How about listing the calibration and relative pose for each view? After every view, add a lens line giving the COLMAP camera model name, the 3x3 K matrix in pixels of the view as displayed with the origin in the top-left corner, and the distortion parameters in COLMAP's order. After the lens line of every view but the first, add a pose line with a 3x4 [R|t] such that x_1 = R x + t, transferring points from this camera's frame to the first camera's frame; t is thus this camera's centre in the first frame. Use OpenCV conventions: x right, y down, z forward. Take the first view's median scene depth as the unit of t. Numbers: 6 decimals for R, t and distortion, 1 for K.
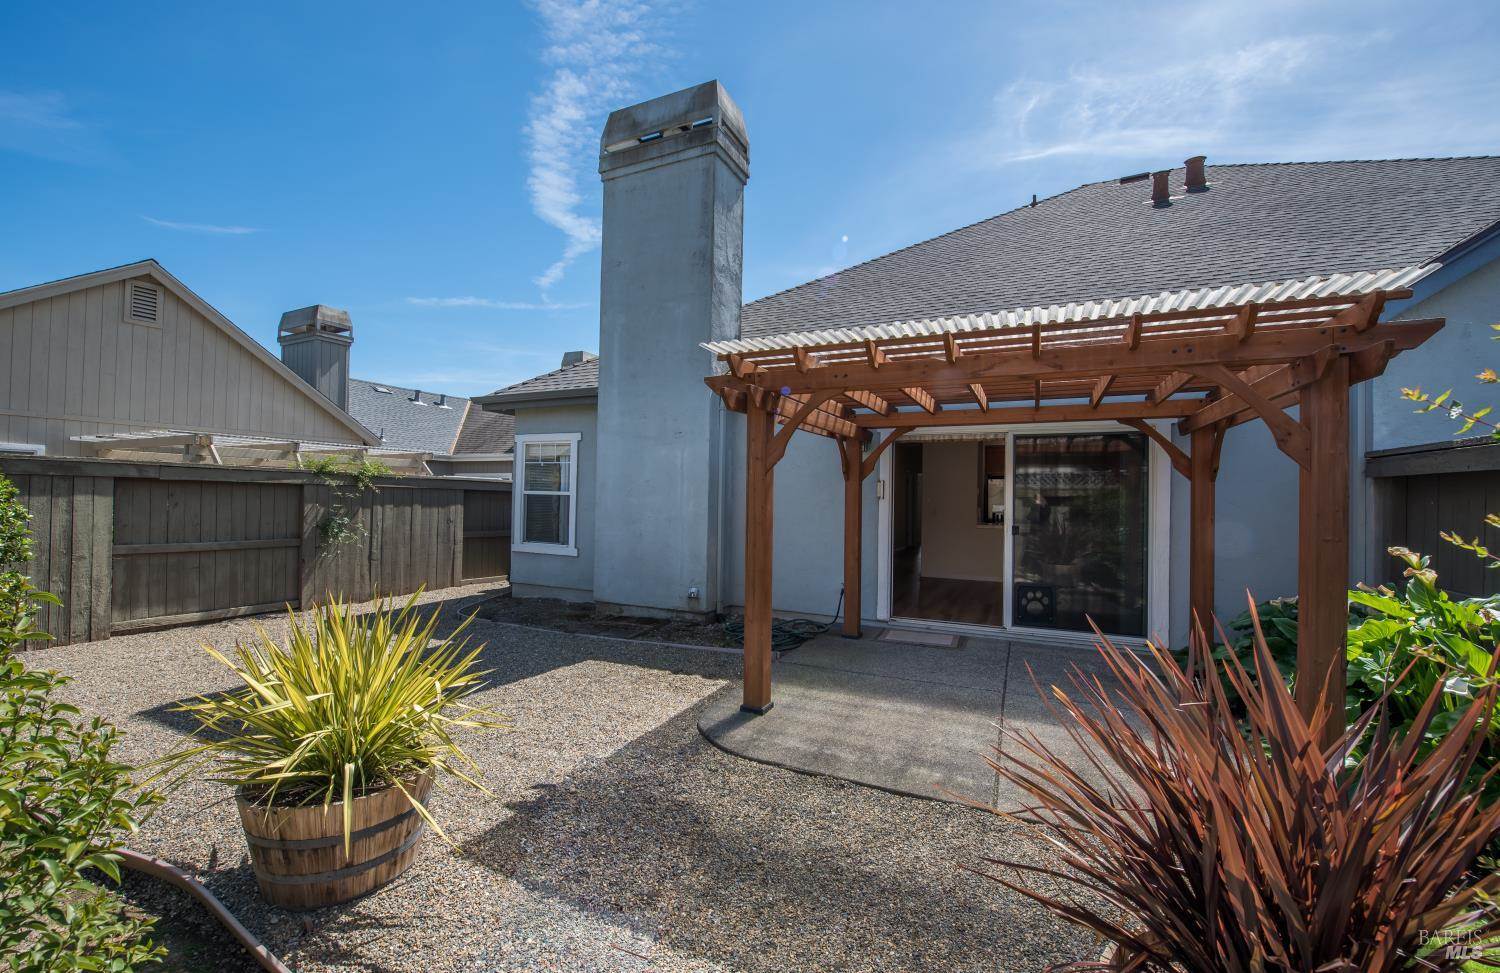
lens RADIAL K [[603.9, 0, 731.6], [0, 603.9, 482.3], [0, 0, 1]] dist [-0.027008, -0.000051]
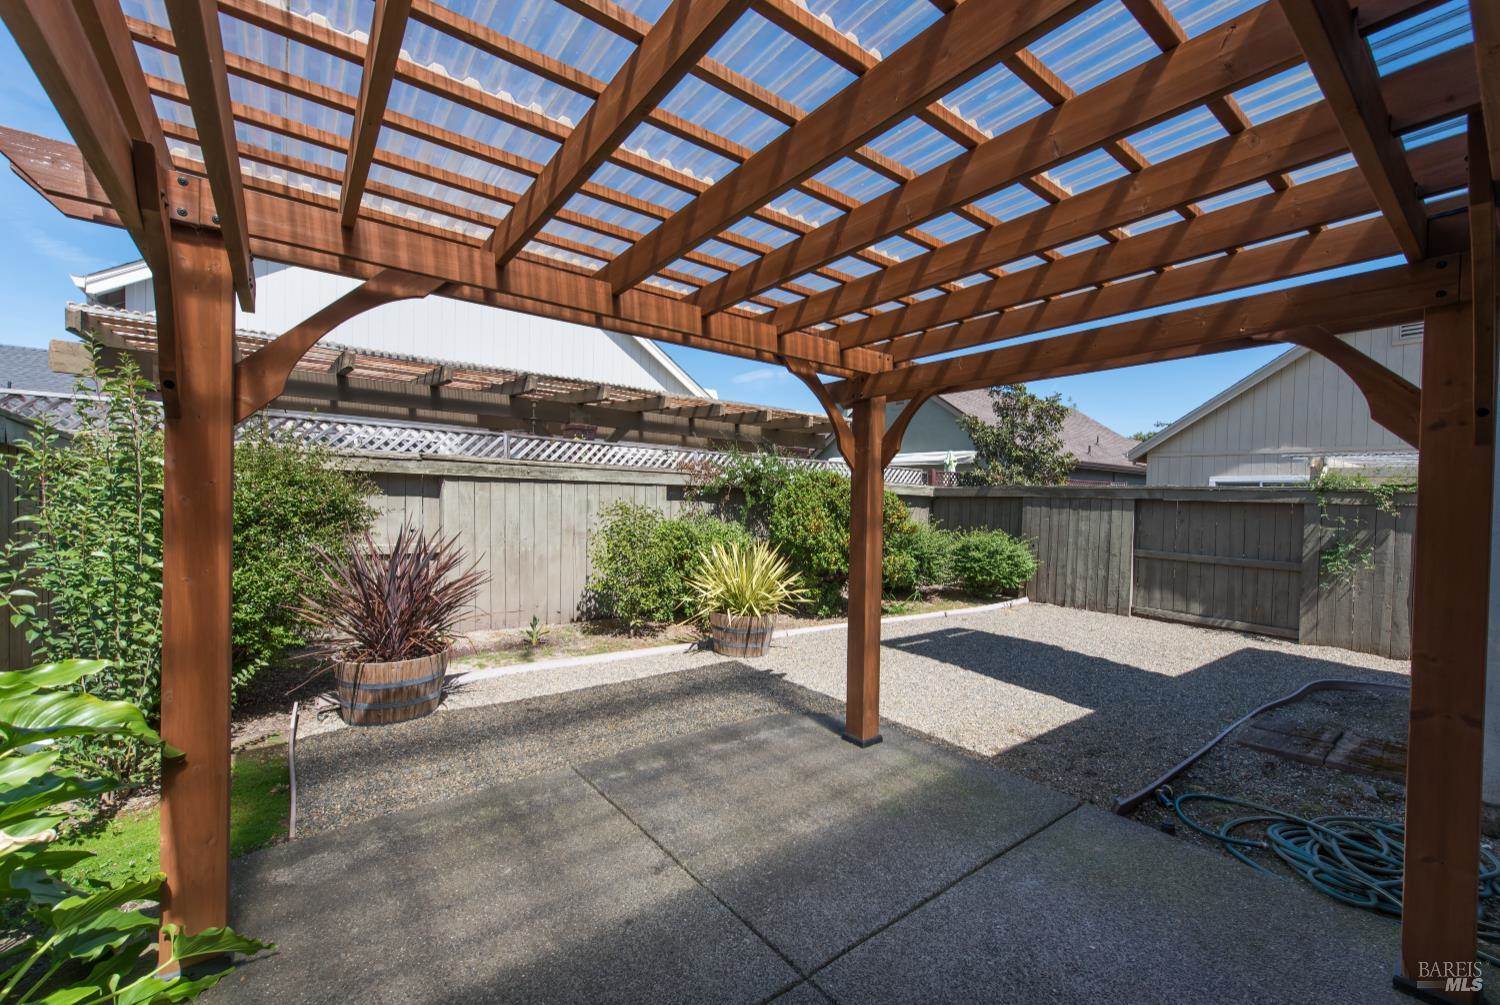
lens RADIAL K [[600.6, 0, 744.3], [0, 600.6, 505.8], [0, 0, 1]] dist [0.000880, -0.000377]
pose [[-0.450778, -0.013330, -0.892536, 0.638093], [-0.011409, 0.999893, -0.009171, 0.032603], [0.892563, 0.006049, -0.450882, 0.872399]]
